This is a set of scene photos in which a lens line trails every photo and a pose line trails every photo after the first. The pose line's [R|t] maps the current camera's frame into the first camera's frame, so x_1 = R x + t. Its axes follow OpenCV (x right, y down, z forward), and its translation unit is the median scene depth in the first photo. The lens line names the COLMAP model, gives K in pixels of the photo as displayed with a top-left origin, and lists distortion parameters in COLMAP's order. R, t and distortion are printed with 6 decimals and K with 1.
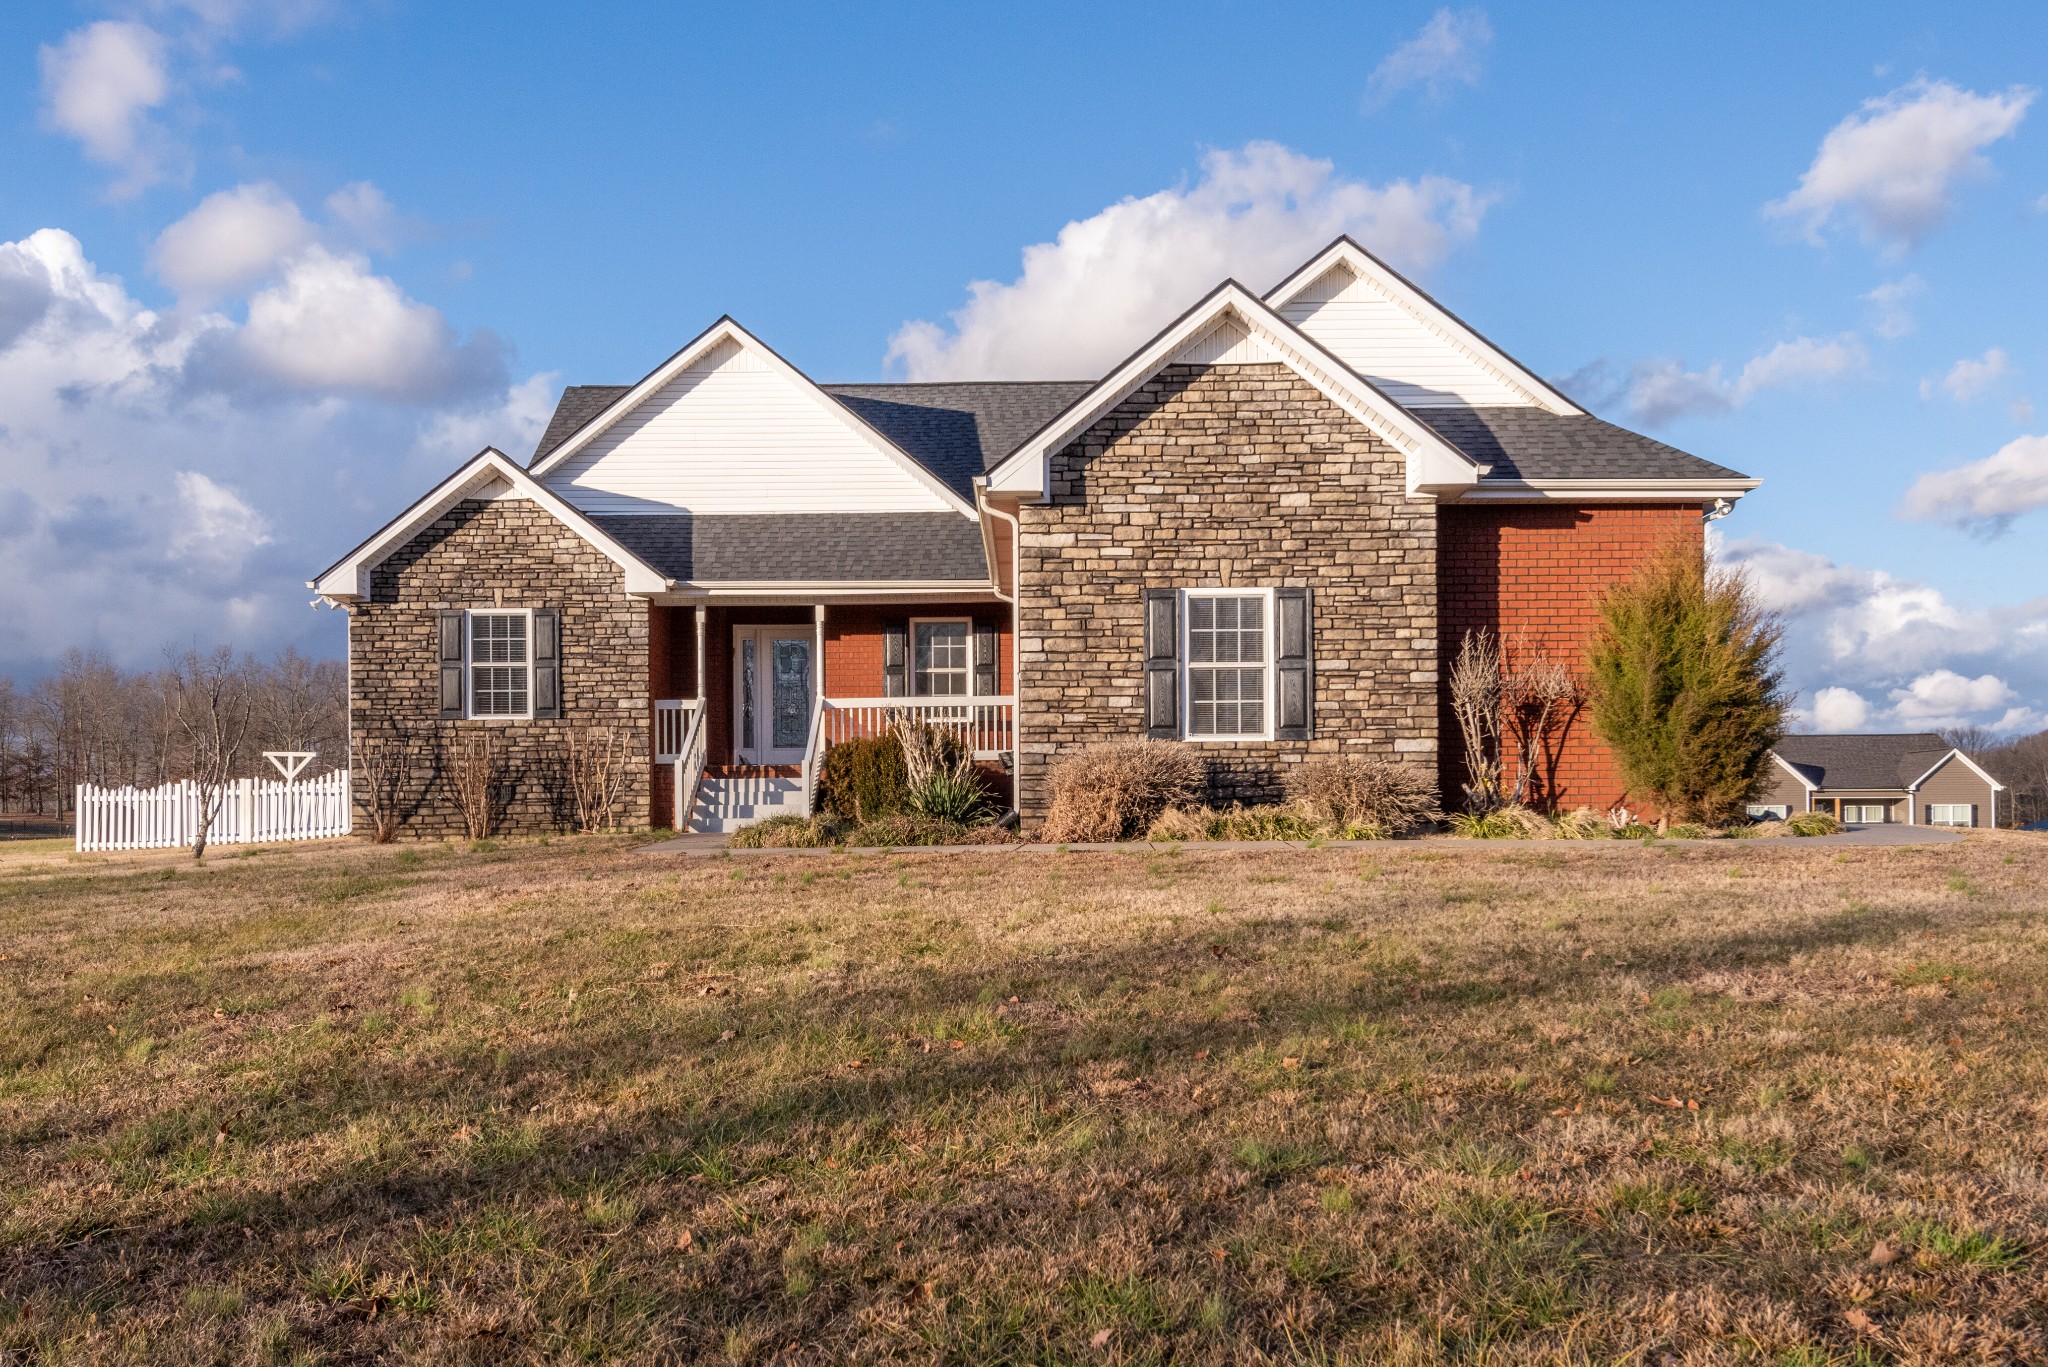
lens RADIAL K [[1841.6, 0, 1030.3], [0, 1841.6, 823.0], [0, 0, 1]] dist [0.039781, -0.000770]
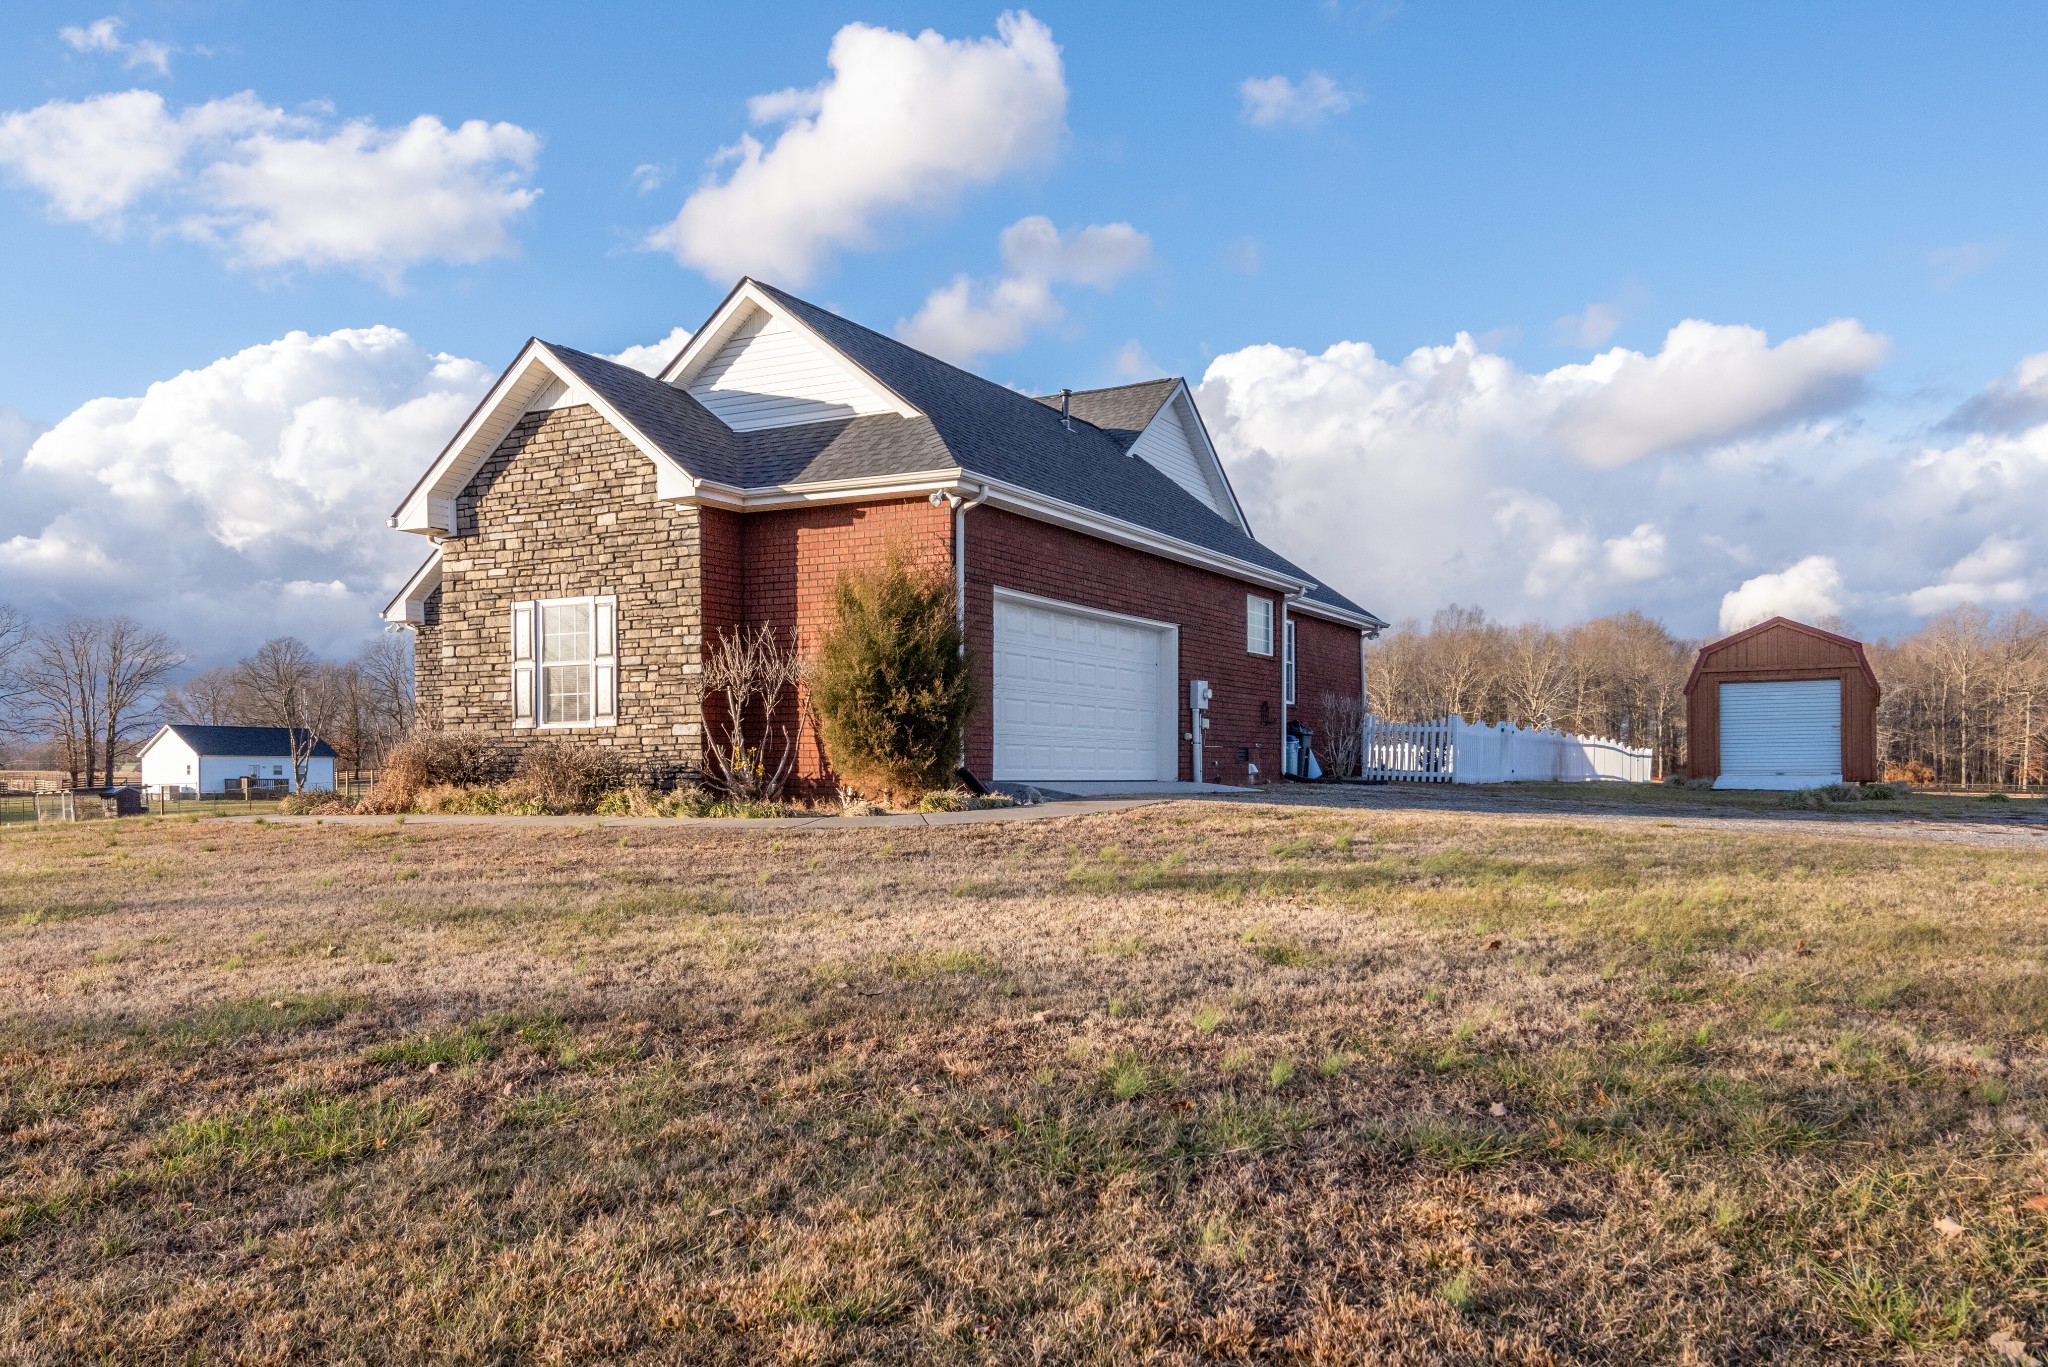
lens RADIAL K [[1550.5, 0, 1129.0], [0, 1550.5, 799.5], [0, 0, 1]] dist [0.027131, 0.001020]
pose [[0.893483, 0.008133, -0.449024, 0.876082], [0.002120, 0.999748, 0.022327, -0.019837], [0.449093, -0.020901, 0.893241, 0.266776]]
